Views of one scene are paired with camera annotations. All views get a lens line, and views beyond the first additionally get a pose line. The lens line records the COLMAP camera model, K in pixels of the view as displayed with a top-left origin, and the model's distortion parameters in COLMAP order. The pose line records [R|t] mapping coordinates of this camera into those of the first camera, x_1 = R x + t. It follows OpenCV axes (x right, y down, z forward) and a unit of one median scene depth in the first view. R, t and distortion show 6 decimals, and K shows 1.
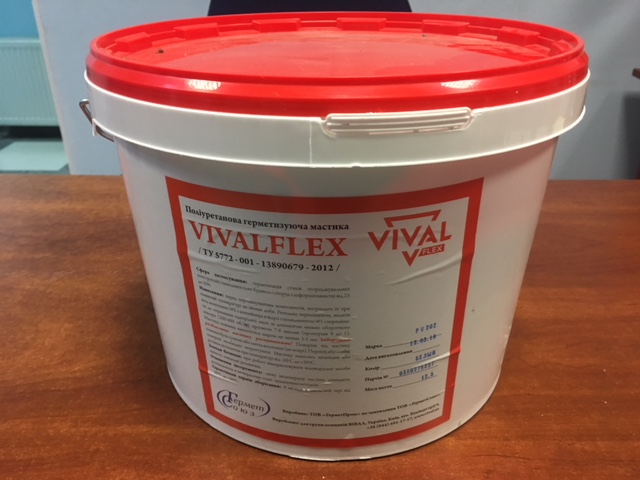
lens RADIAL K [[543.0, 0, 319.3], [0, 543.0, 239.4], [0, 0, 1]] dist [0.050926, 0.017298]
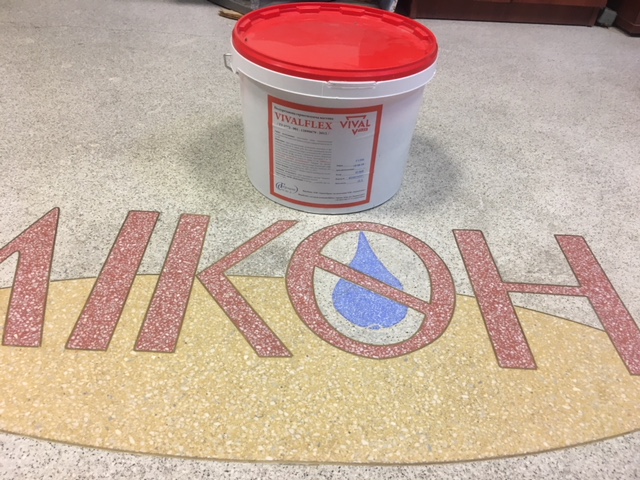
lens RADIAL K [[543.0, 0, 316.8], [0, 543.0, 238.6], [0, 0, 1]] dist [0.050926, 0.017298]
pose [[0.997195, 0.073312, 0.015059, -0.027891], [-0.074836, 0.979417, 0.187460, 0.060750], [-0.001007, -0.188061, 0.982157, -1.827929]]
